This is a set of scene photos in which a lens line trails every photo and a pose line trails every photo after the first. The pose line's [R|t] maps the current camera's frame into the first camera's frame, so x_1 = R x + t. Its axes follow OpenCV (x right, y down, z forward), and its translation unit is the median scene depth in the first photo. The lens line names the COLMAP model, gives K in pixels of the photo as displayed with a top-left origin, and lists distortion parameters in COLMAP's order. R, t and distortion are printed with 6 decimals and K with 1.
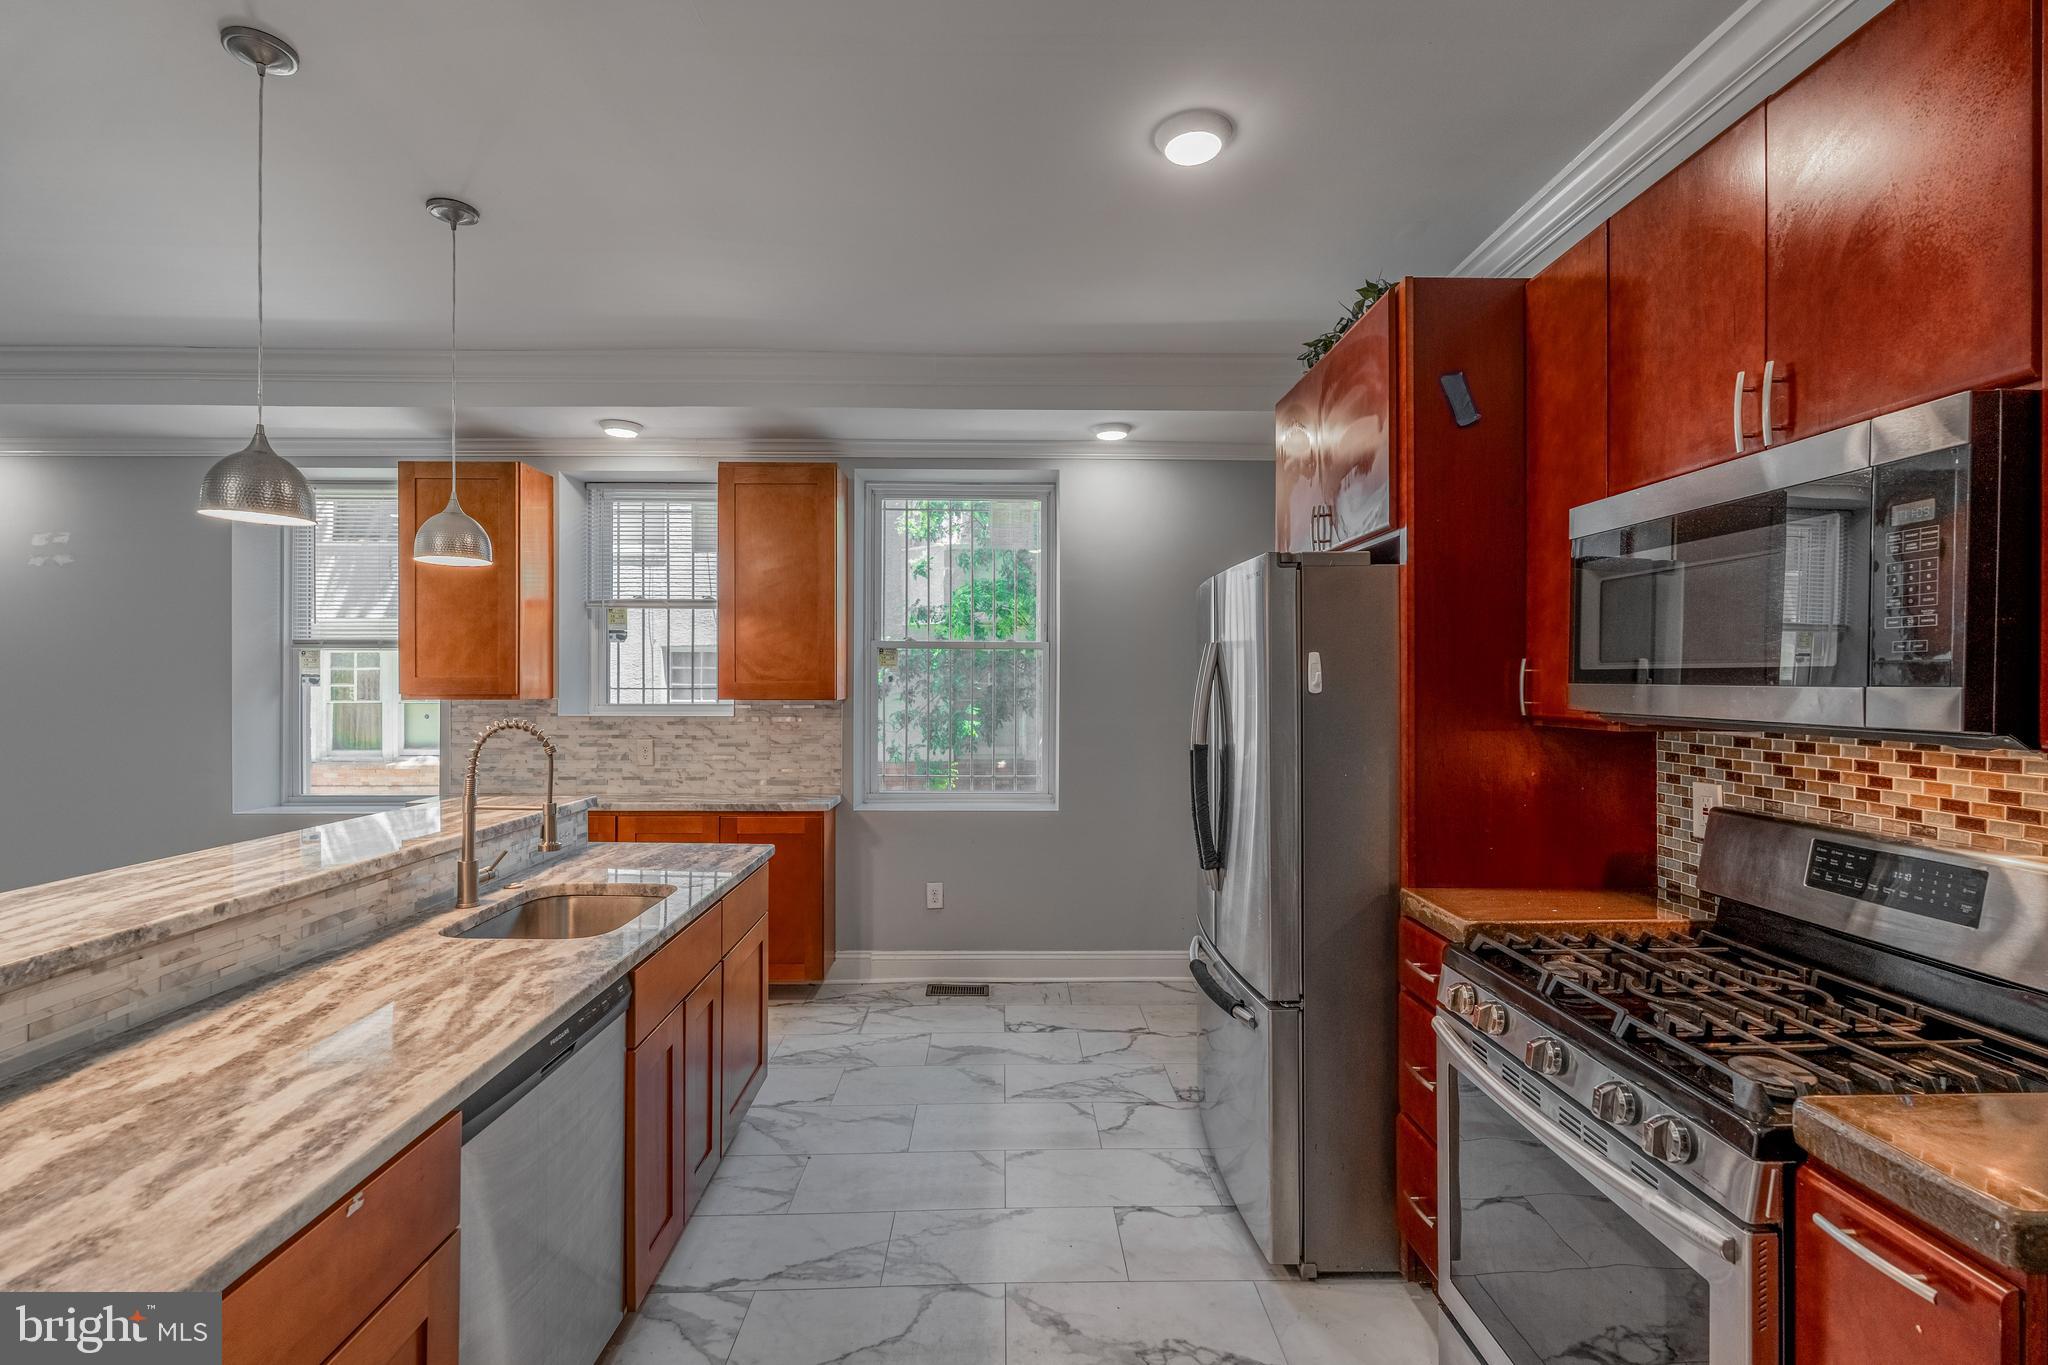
lens RADIAL K [[893.0, 0, 1024.2], [0, 893.0, 685.0], [0, 0, 1]] dist [-0.000065, 0.000007]
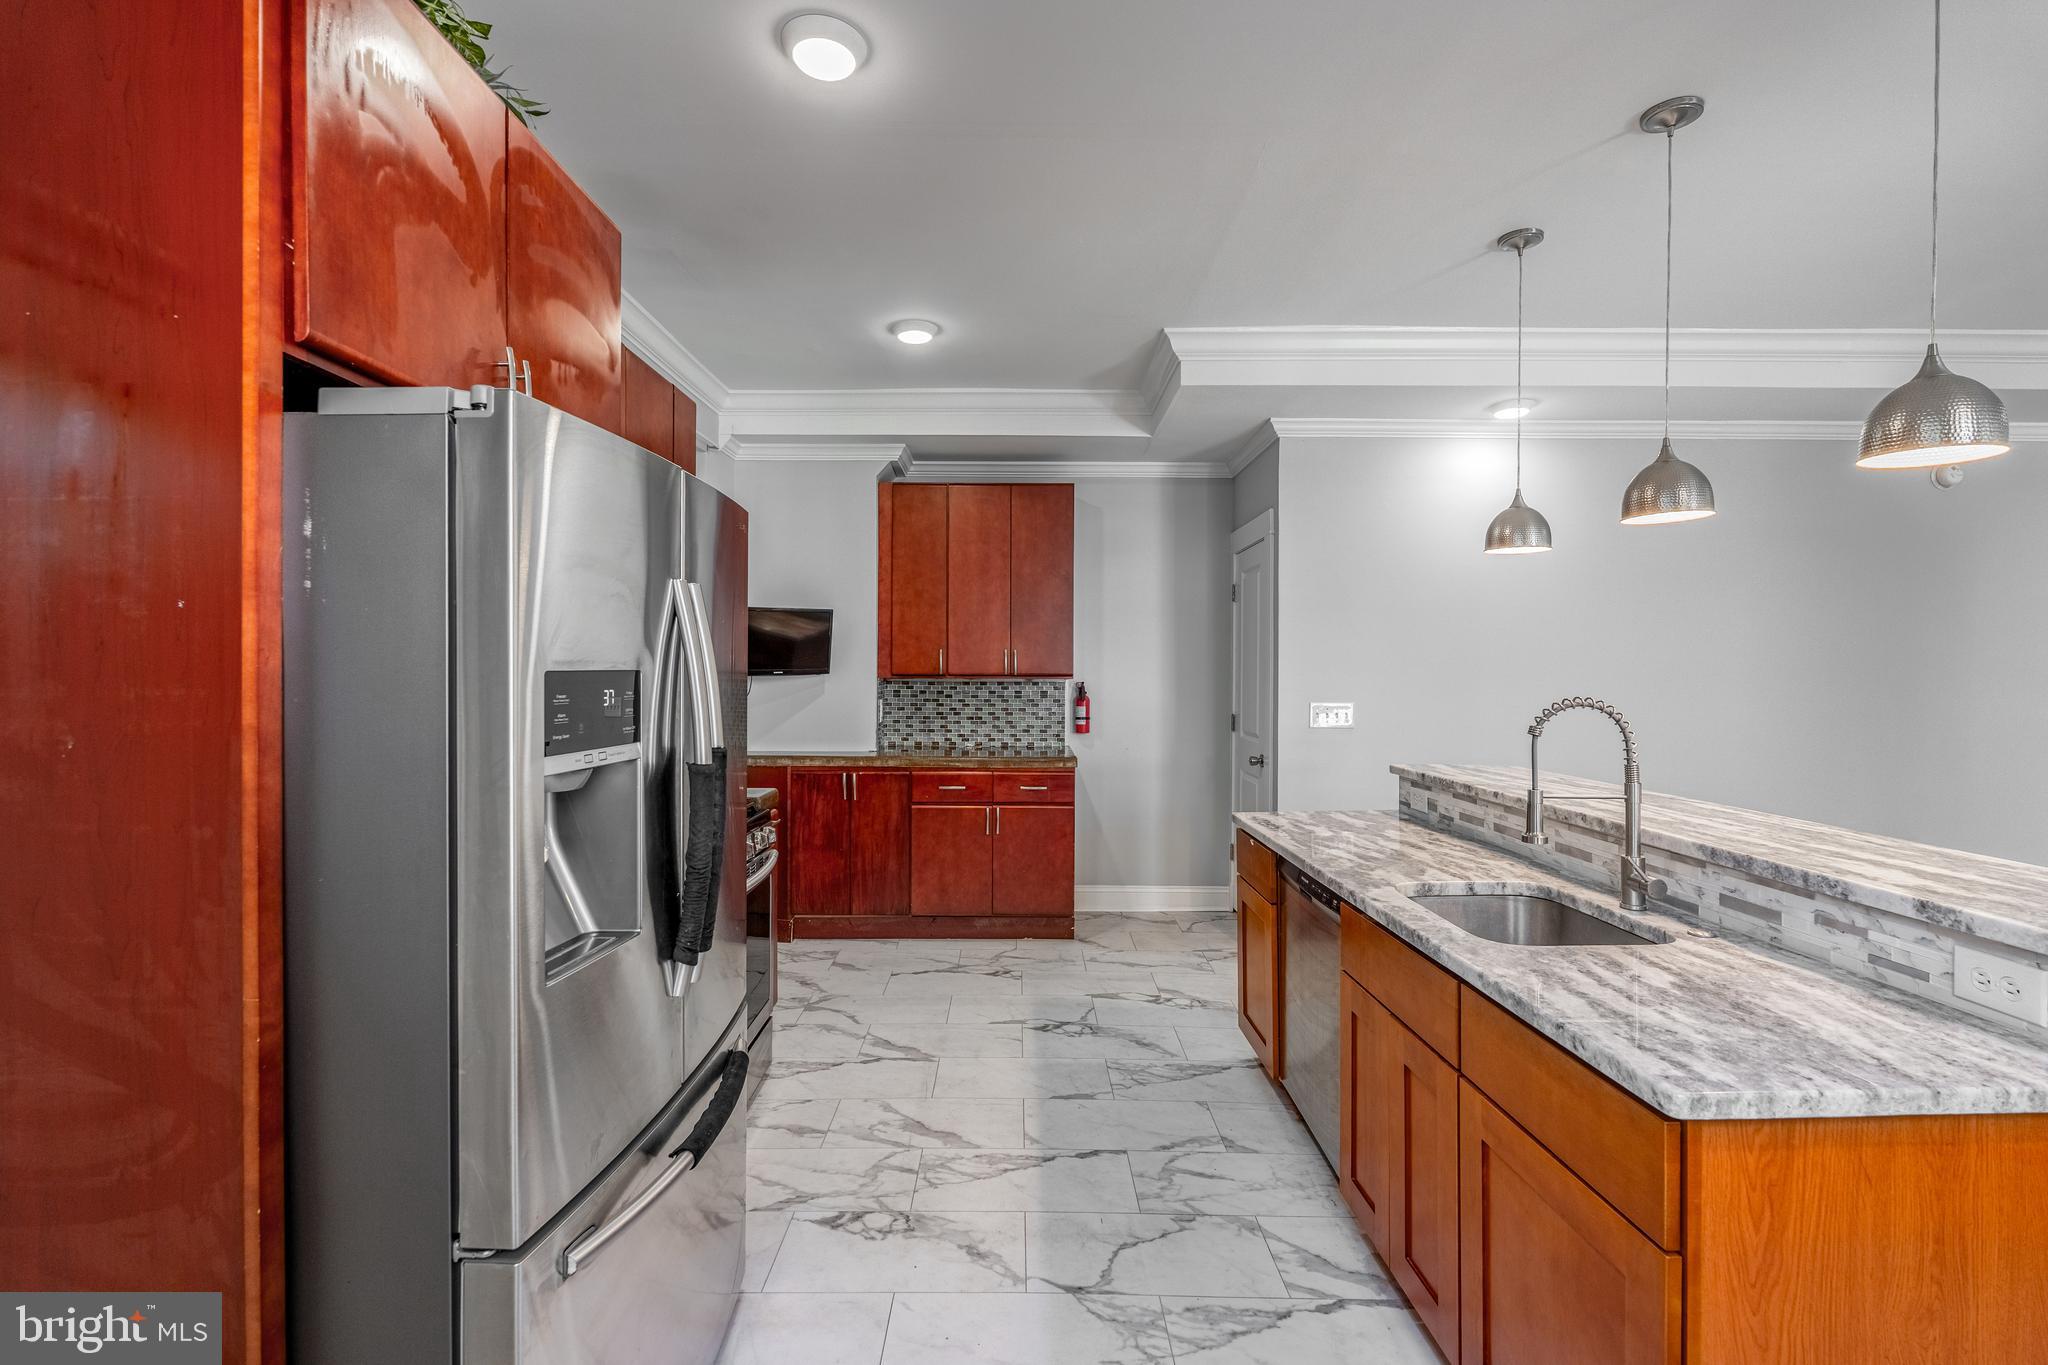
lens RADIAL K [[893.0, 0, 1021.8], [0, 893.0, 678.7], [0, 0, 1]] dist [-0.000065, 0.000007]
pose [[-0.999849, 0.000293, 0.017365, -0.035088], [0.000390, 0.999984, 0.005594, 0.018441], [-0.017363, 0.005600, -0.999834, 2.066906]]
